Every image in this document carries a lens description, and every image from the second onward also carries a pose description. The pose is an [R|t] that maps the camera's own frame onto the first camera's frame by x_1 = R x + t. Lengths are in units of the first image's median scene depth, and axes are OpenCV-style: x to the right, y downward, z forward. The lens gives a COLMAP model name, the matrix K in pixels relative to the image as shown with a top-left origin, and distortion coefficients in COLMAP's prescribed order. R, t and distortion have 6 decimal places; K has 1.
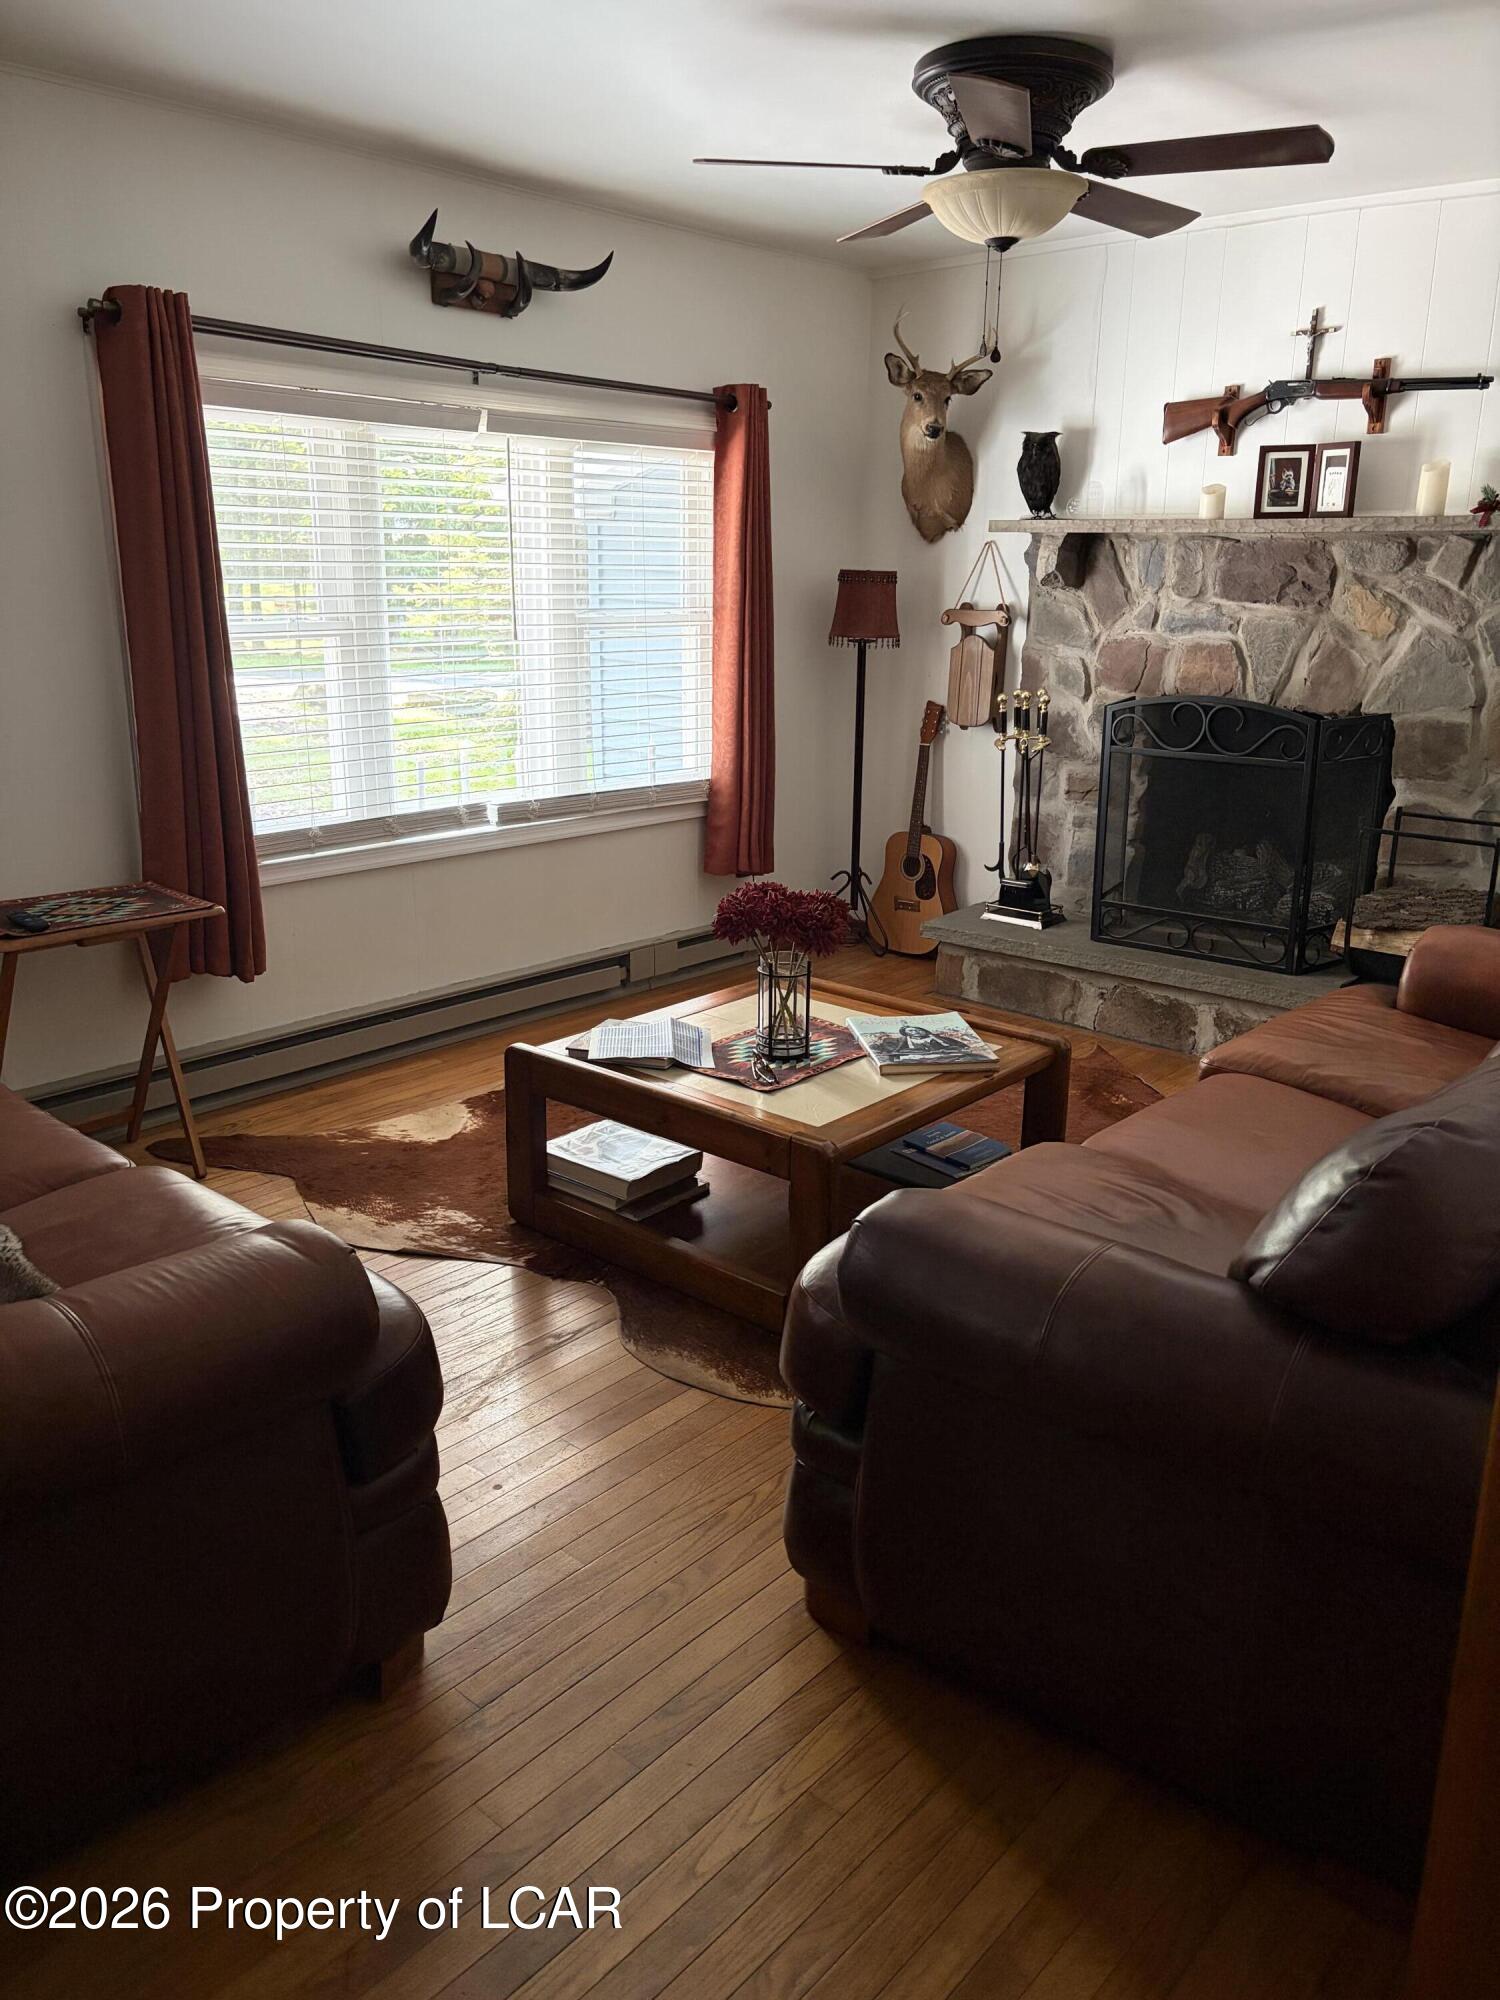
lens RADIAL K [[1510.5, 0, 766.8], [0, 1510.5, 1004.7], [0, 0, 1]] dist [0.042893, -0.048666]
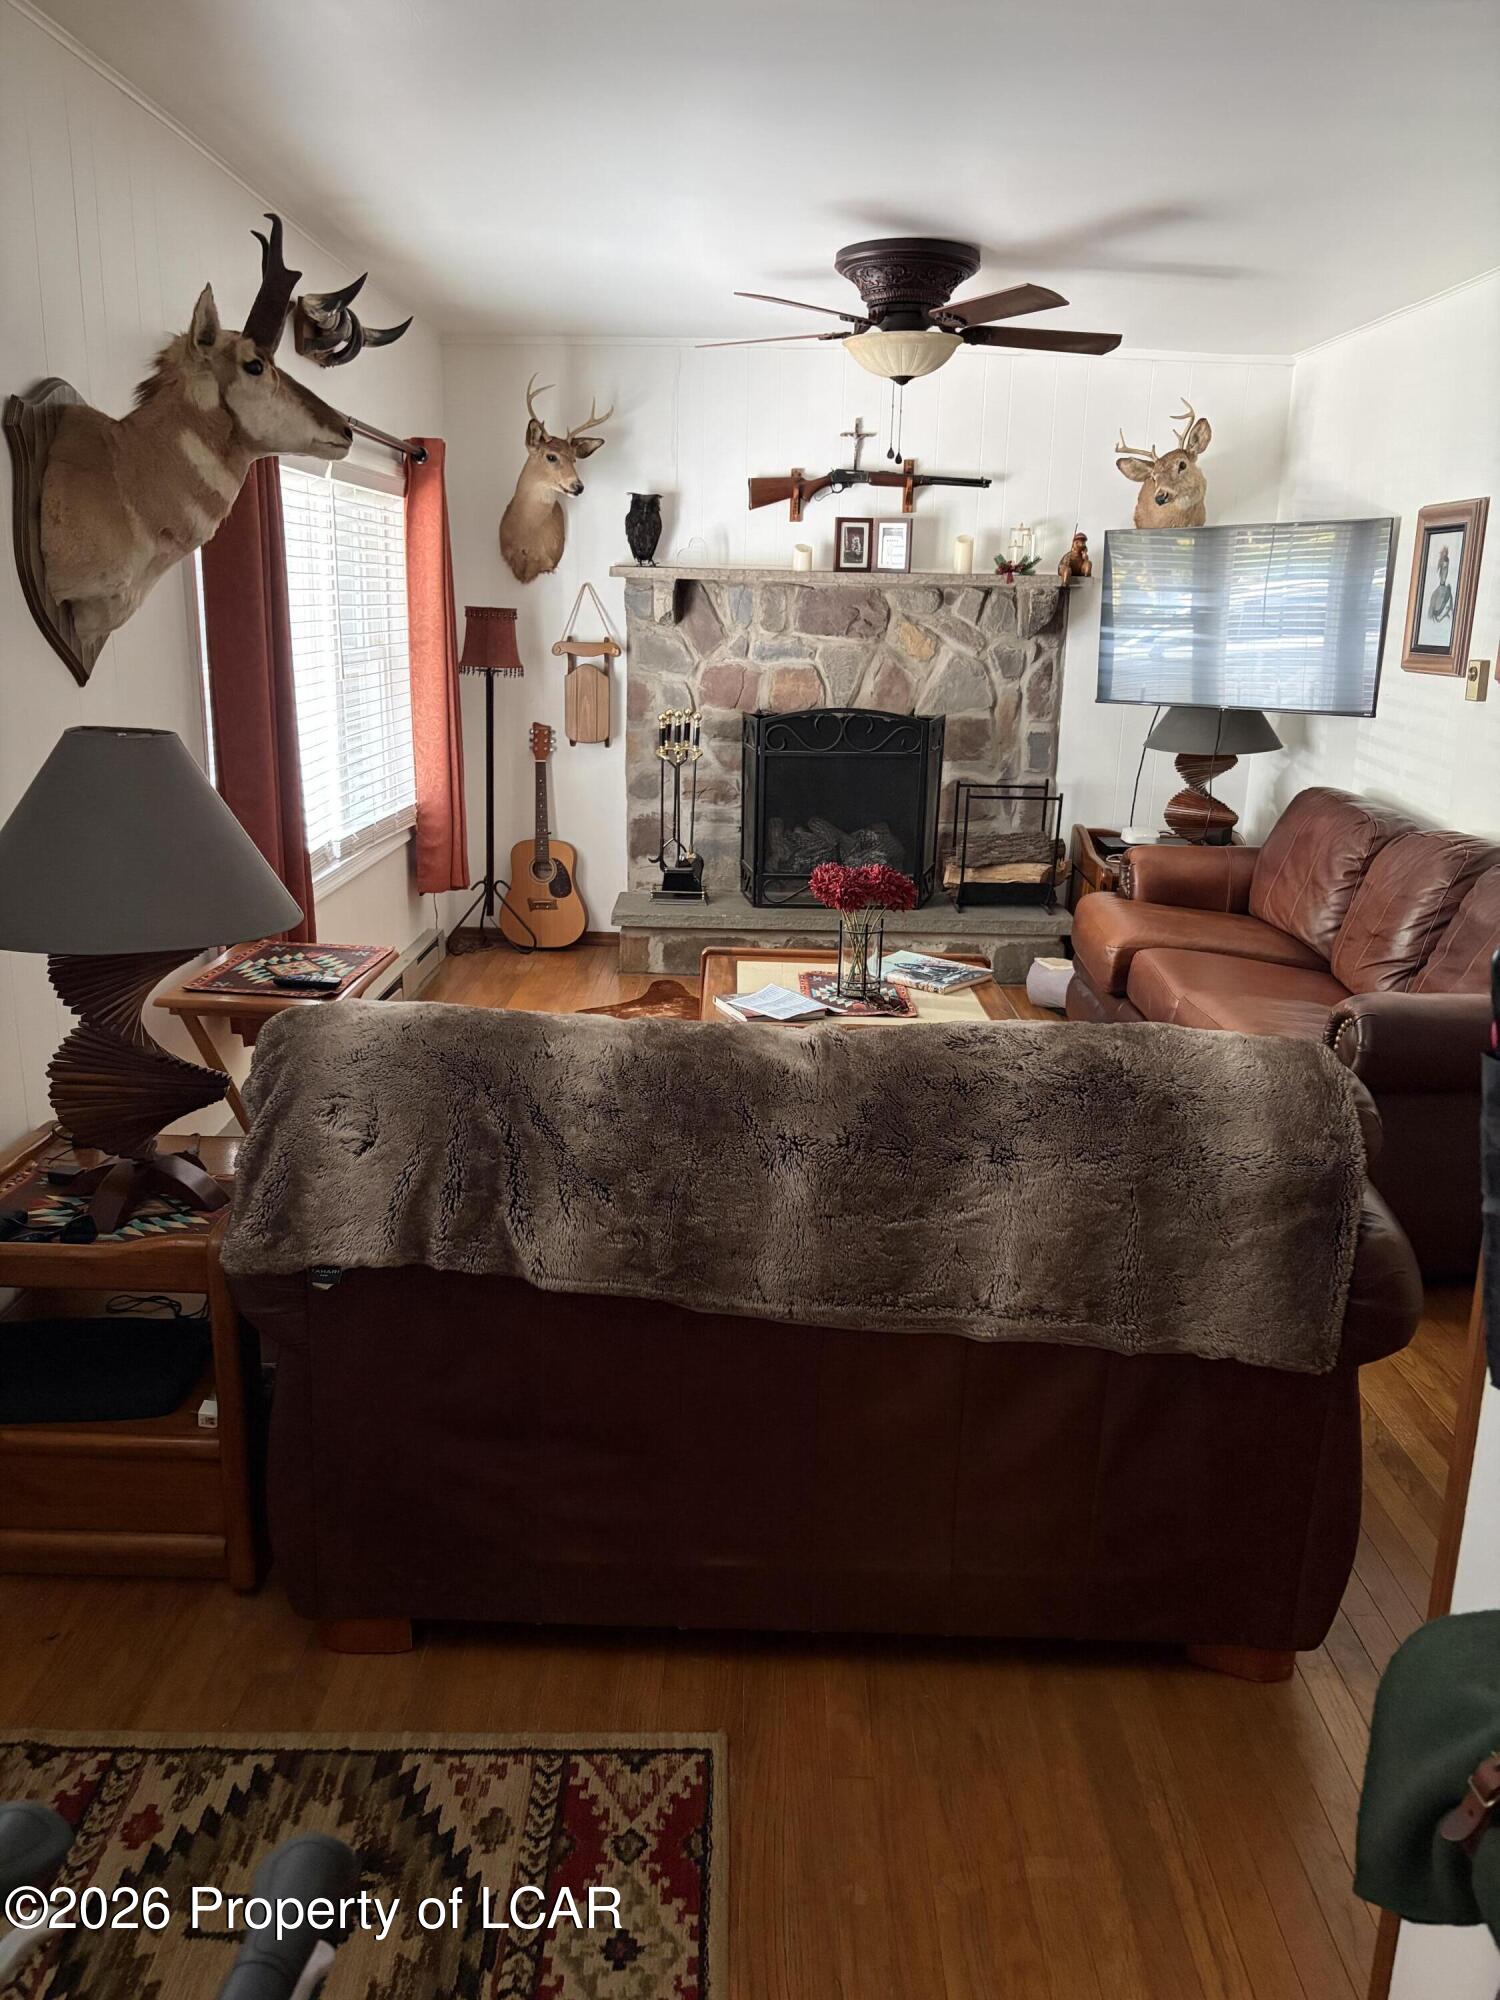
lens RADIAL K [[1510.5, 0, 753.1], [0, 1510.5, 1012.5], [0, 0, 1]] dist [0.042893, -0.048666]
pose [[0.762573, -0.168046, 0.624695, -0.640903], [0.170706, 0.983716, 0.056242, -0.030612], [-0.623973, 0.063751, 0.778841, 0.045176]]
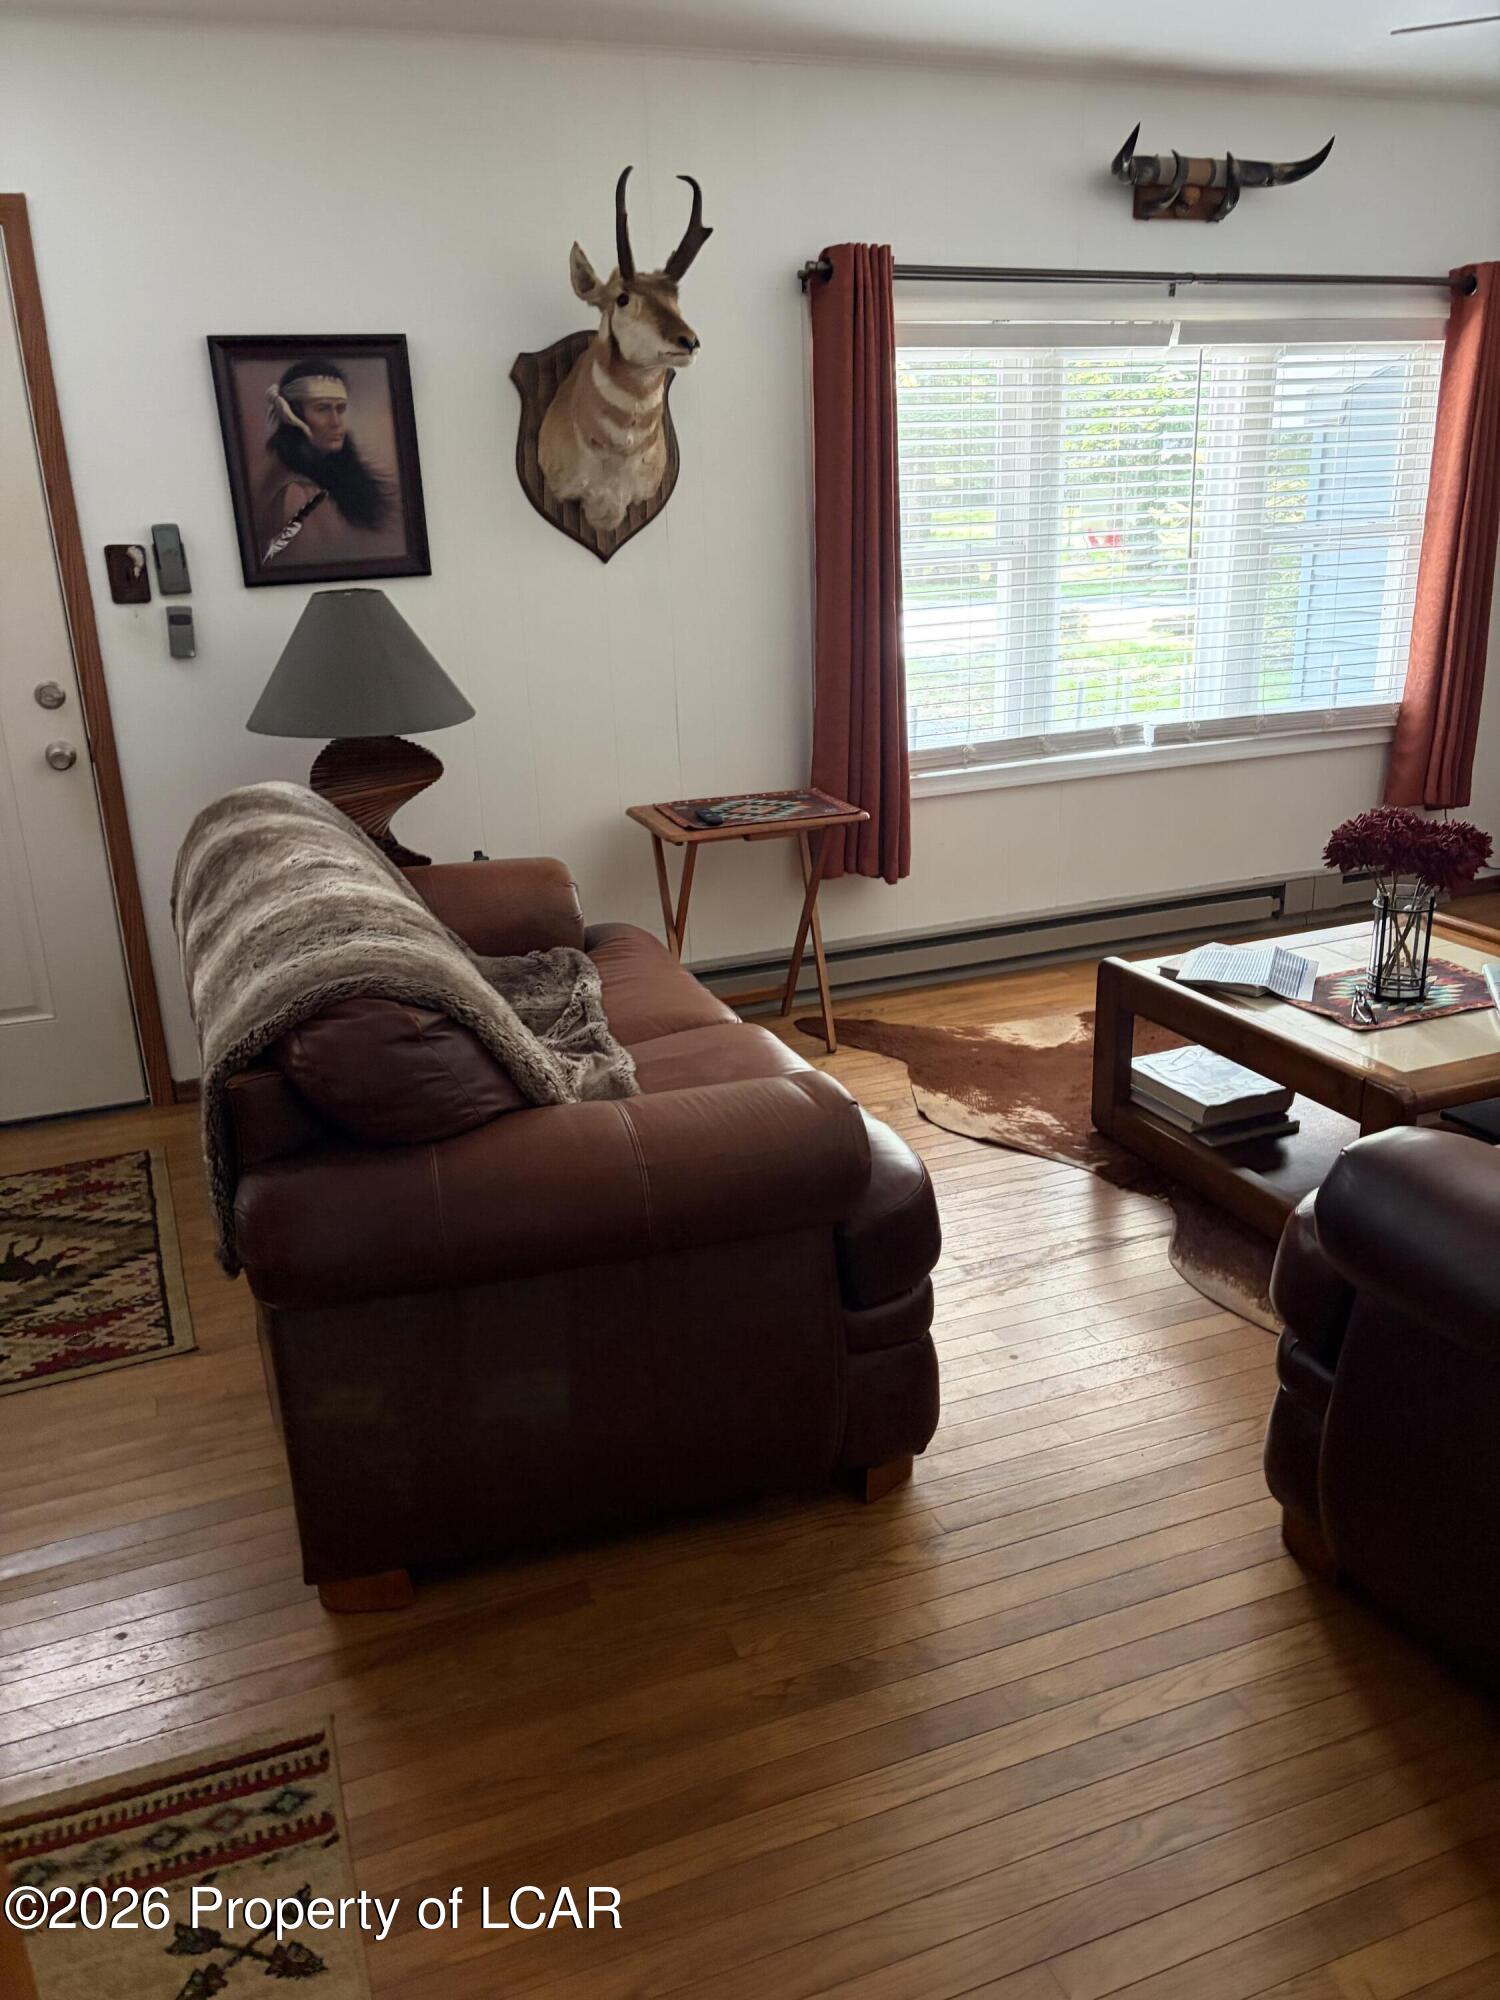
lens RADIAL K [[1510.5, 0, 738.7], [0, 1510.5, 1017.6], [0, 0, 1]] dist [0.042893, -0.048666]
pose [[0.879731, 0.110095, -0.462550, 0.067834], [-0.084354, 0.993530, 0.076043, 0.006613], [0.467929, -0.027879, 0.883326, -0.020772]]
